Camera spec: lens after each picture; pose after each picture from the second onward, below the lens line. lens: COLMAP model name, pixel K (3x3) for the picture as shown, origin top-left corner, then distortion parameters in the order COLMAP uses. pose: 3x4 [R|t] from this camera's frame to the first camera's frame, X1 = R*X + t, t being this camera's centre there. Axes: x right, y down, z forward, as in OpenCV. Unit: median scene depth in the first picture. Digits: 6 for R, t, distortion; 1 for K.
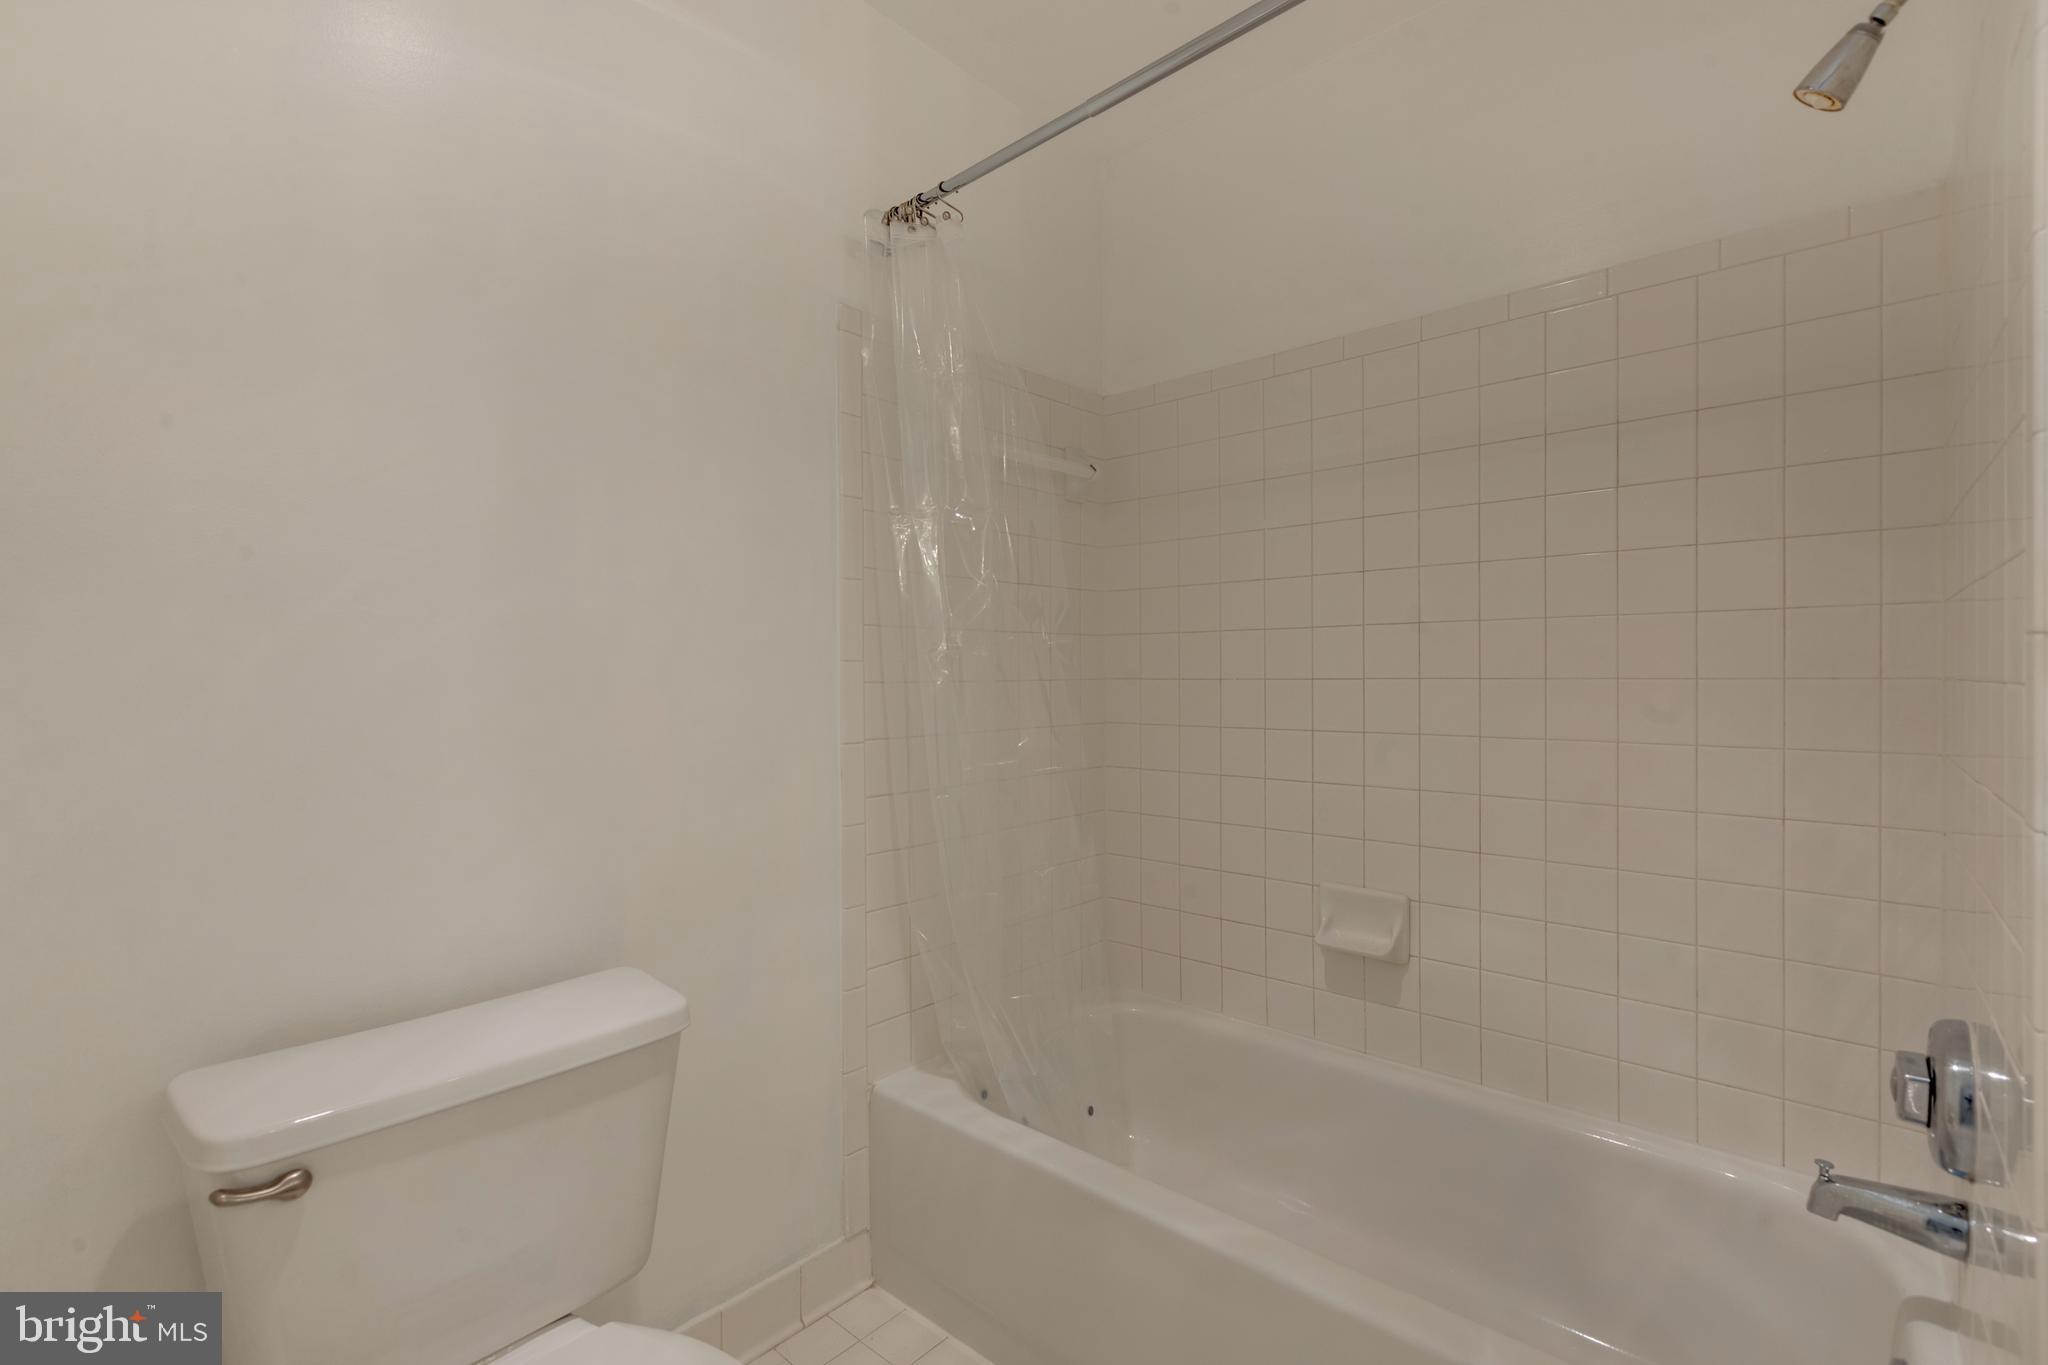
lens RADIAL K [[911.6, 0, 1024.8], [0, 911.6, 680.0], [0, 0, 1]] dist [0.003636, -0.000174]
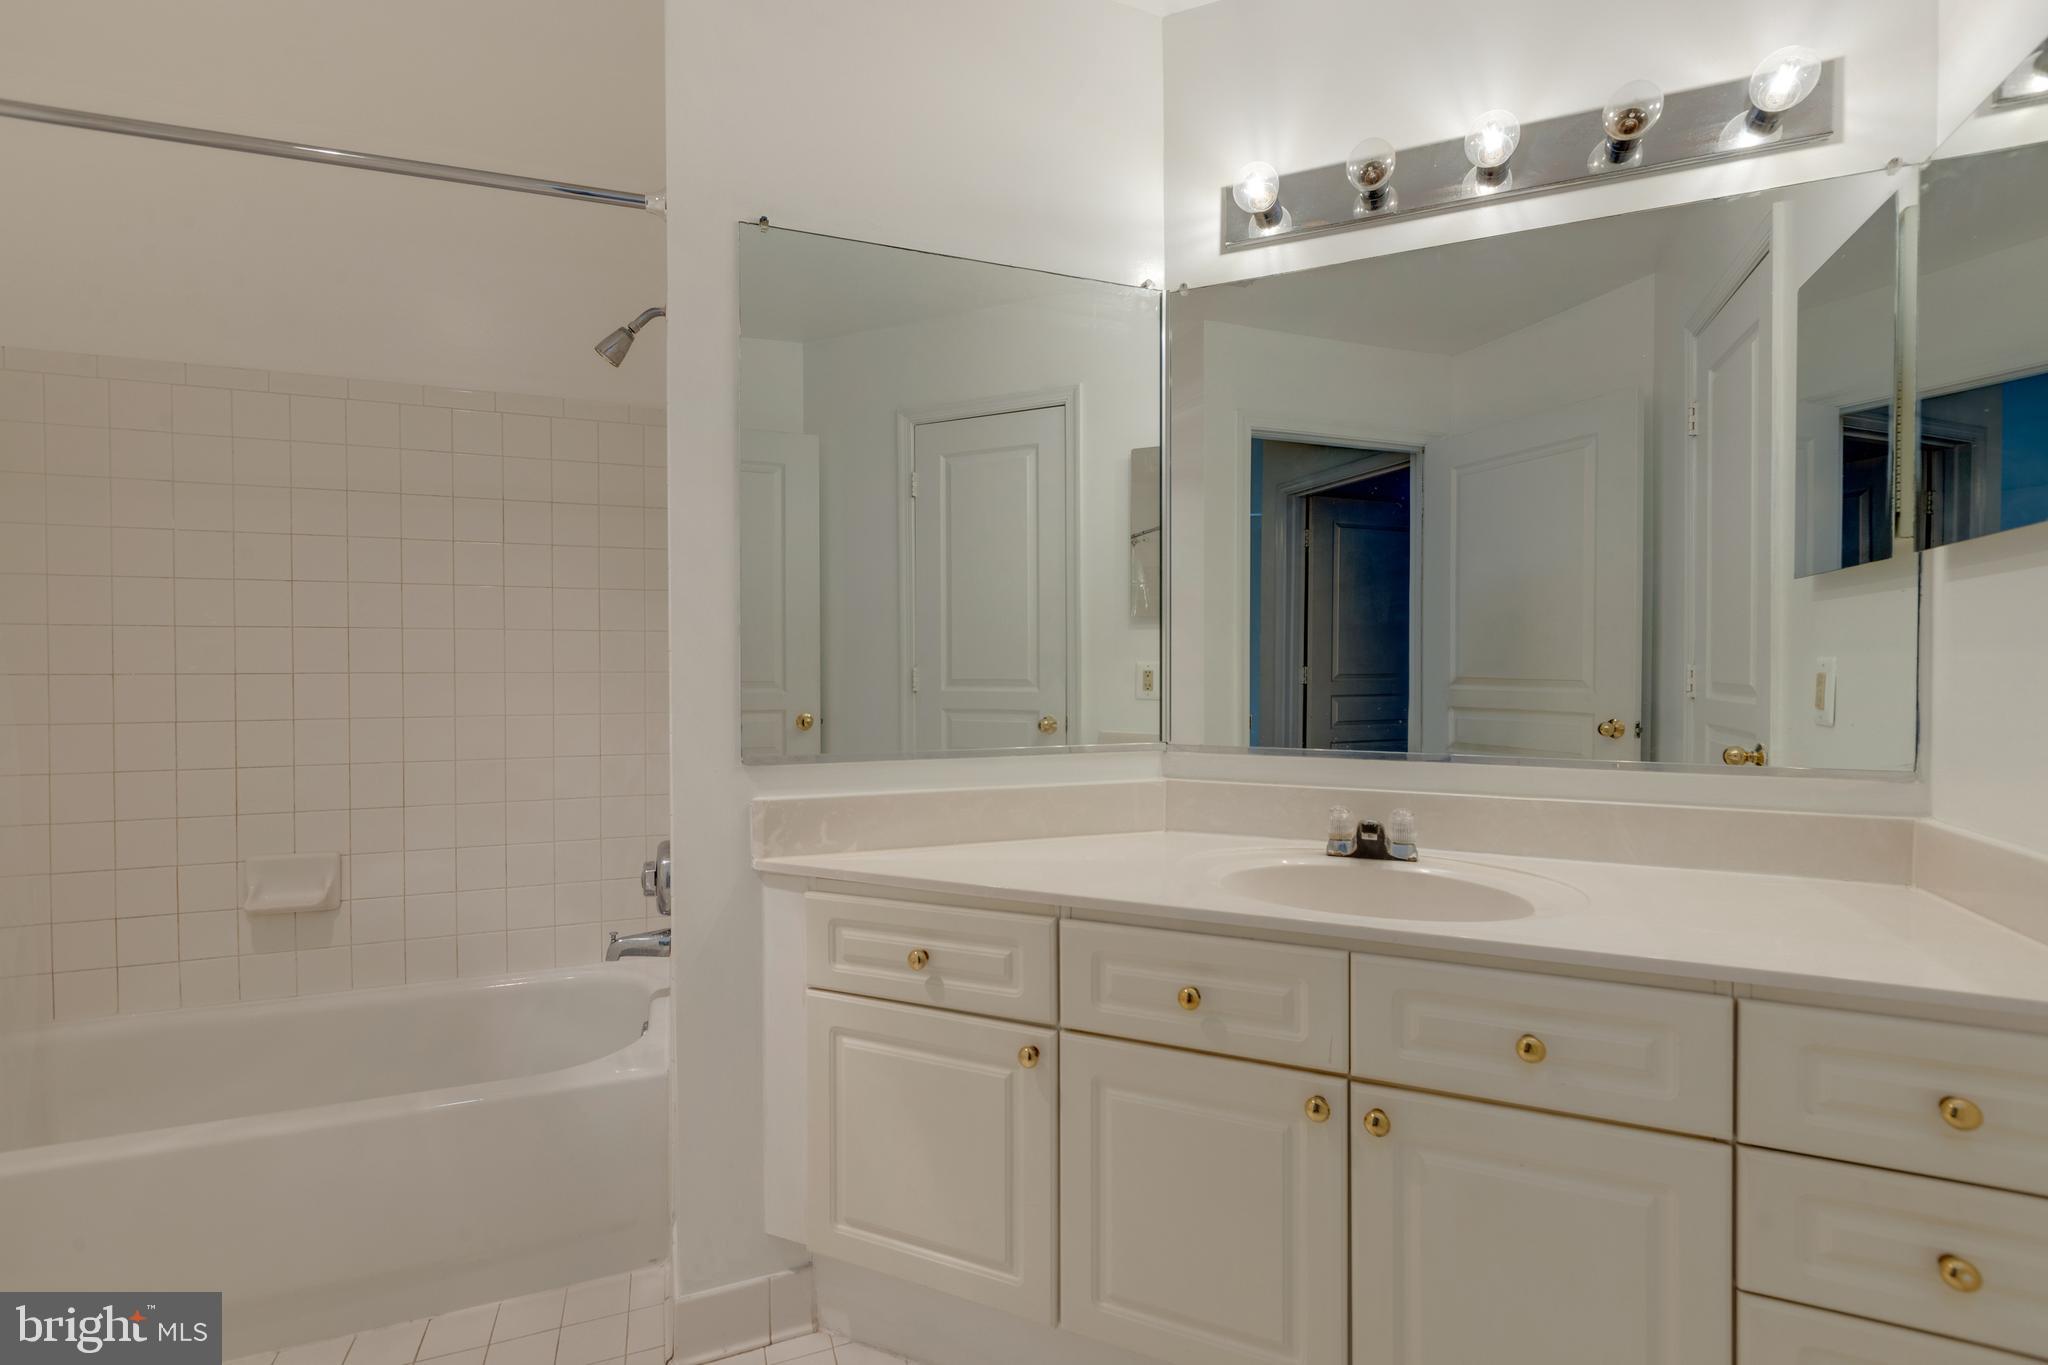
lens RADIAL K [[911.6, 0, 1024.8], [0, 911.6, 680.0], [0, 0, 1]] dist [0.003636, -0.000174]
pose [[0.461228, -0.007960, 0.887246, -0.298257], [0.003070, 0.999968, 0.007376, 0.002511], [-0.887277, -0.000678, 0.461237, -0.467952]]
